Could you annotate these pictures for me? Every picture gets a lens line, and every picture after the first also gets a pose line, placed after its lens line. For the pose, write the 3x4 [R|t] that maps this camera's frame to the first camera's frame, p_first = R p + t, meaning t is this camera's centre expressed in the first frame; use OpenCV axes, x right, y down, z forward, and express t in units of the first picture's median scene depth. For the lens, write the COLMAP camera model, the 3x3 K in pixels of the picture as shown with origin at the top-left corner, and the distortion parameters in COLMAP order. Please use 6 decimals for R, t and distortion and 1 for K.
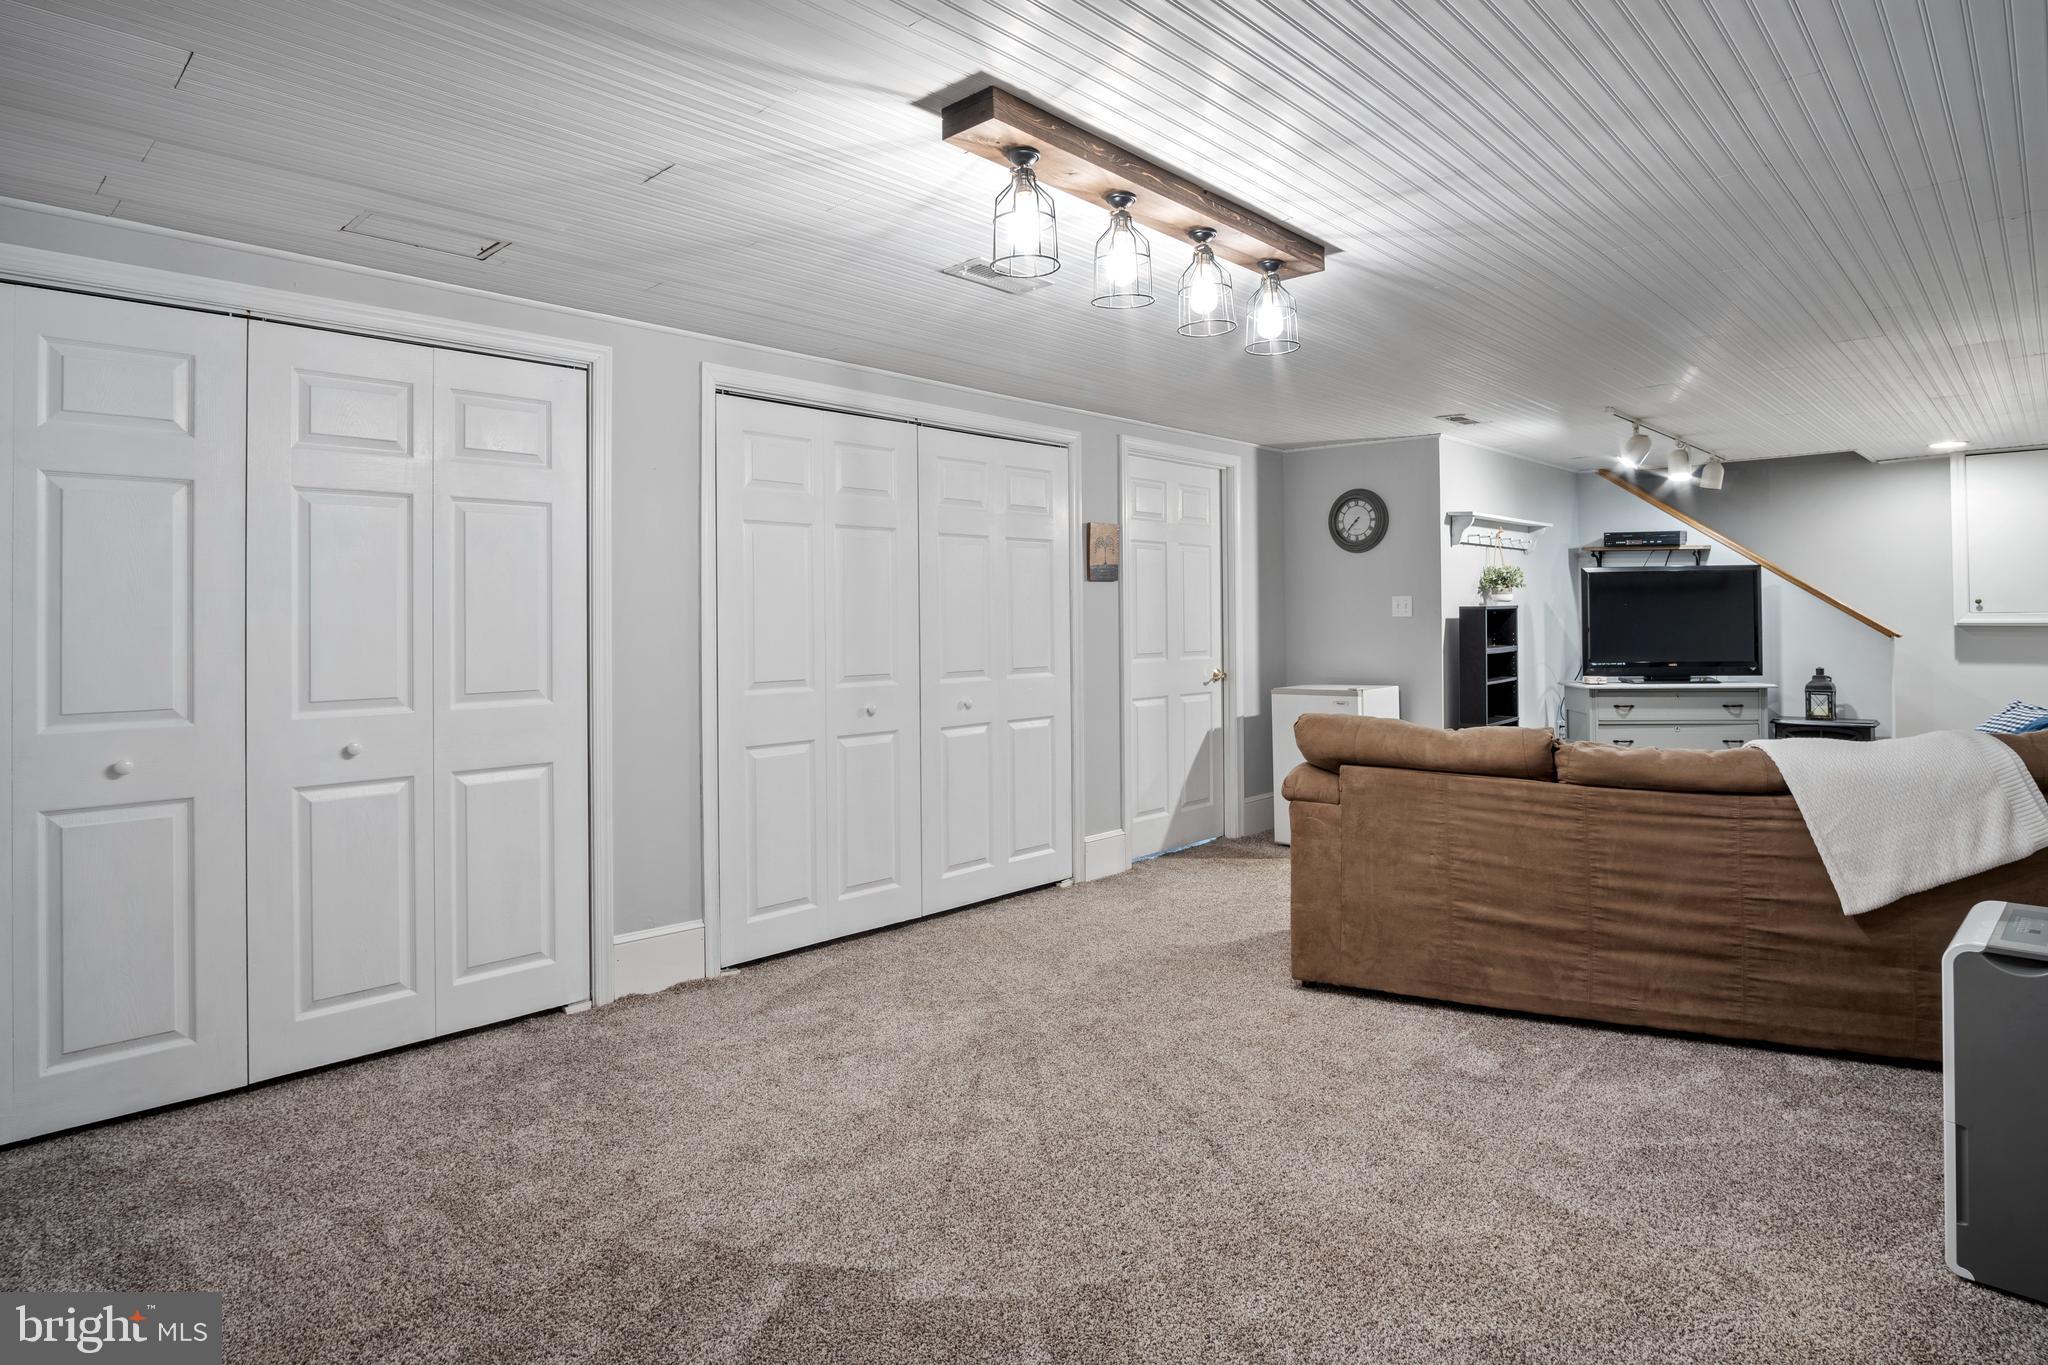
lens RADIAL K [[1128.4, 0, 1028.6], [0, 1128.4, 675.3], [0, 0, 1]] dist [-0.025591, 0.002146]
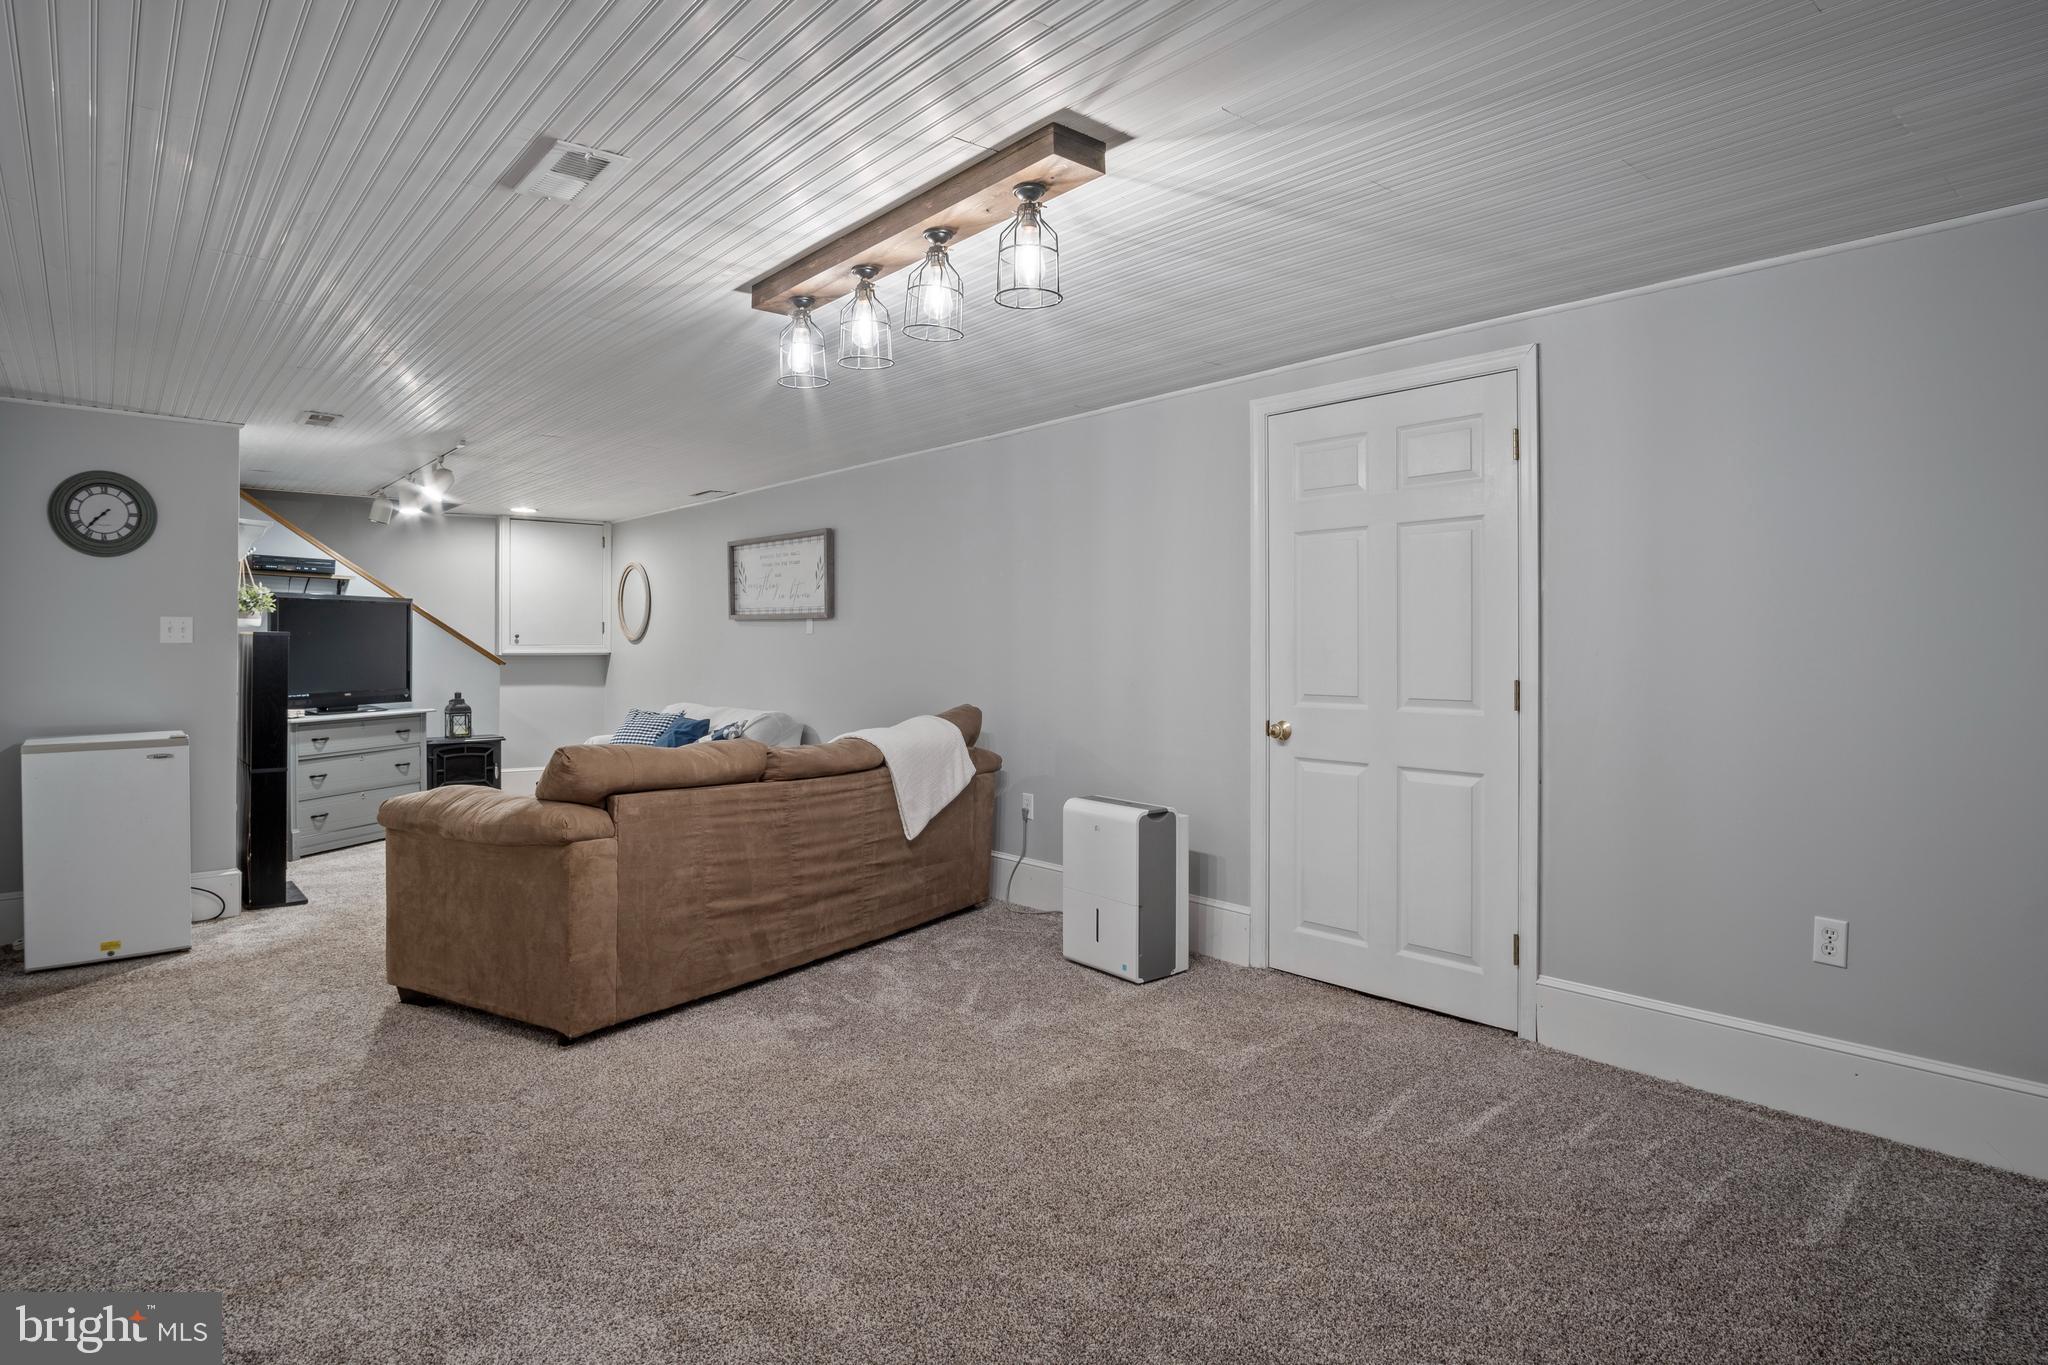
lens RADIAL K [[1128.4, 0, 1028.6], [0, 1128.4, 675.3], [0, 0, 1]] dist [-0.025591, 0.002146]
pose [[0.095849, -0.015109, 0.995281, -0.648689], [0.045159, 0.998921, 0.010816, -0.017695], [-0.994371, 0.043910, 0.096428, 0.548716]]
